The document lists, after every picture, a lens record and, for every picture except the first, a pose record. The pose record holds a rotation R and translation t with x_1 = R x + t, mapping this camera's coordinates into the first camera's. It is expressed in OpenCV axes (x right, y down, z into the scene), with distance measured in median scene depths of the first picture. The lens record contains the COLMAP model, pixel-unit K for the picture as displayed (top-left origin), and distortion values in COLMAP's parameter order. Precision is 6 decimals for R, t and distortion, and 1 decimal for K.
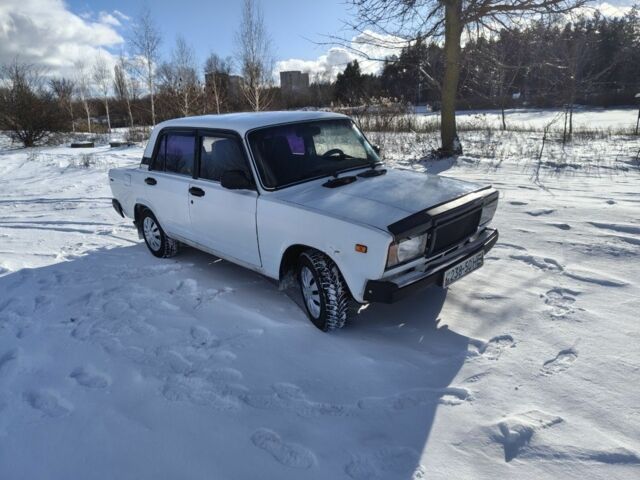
lens RADIAL K [[446.0, 0, 304.5], [0, 446.0, 225.8], [0, 0, 1]] dist [0.047266, -0.047703]
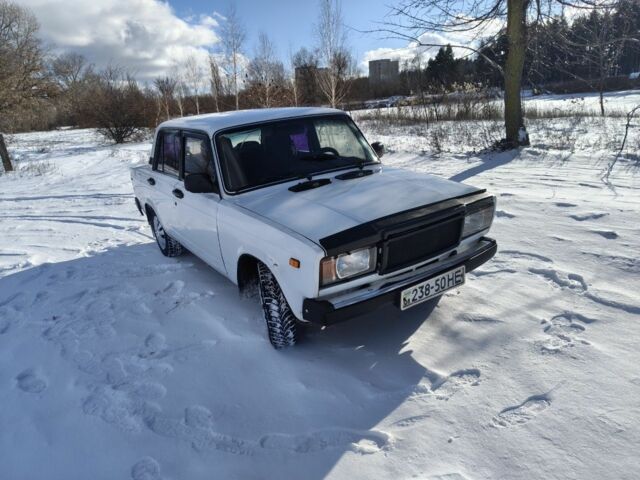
lens RADIAL K [[446.0, 0, 305.1], [0, 446.0, 222.1], [0, 0, 1]] dist [0.047266, -0.047703]
pose [[0.981917, 0.017026, -0.188547, 0.231378], [-0.014869, 0.999807, 0.012852, -0.031888], [0.188729, -0.009816, 0.981980, 0.088520]]
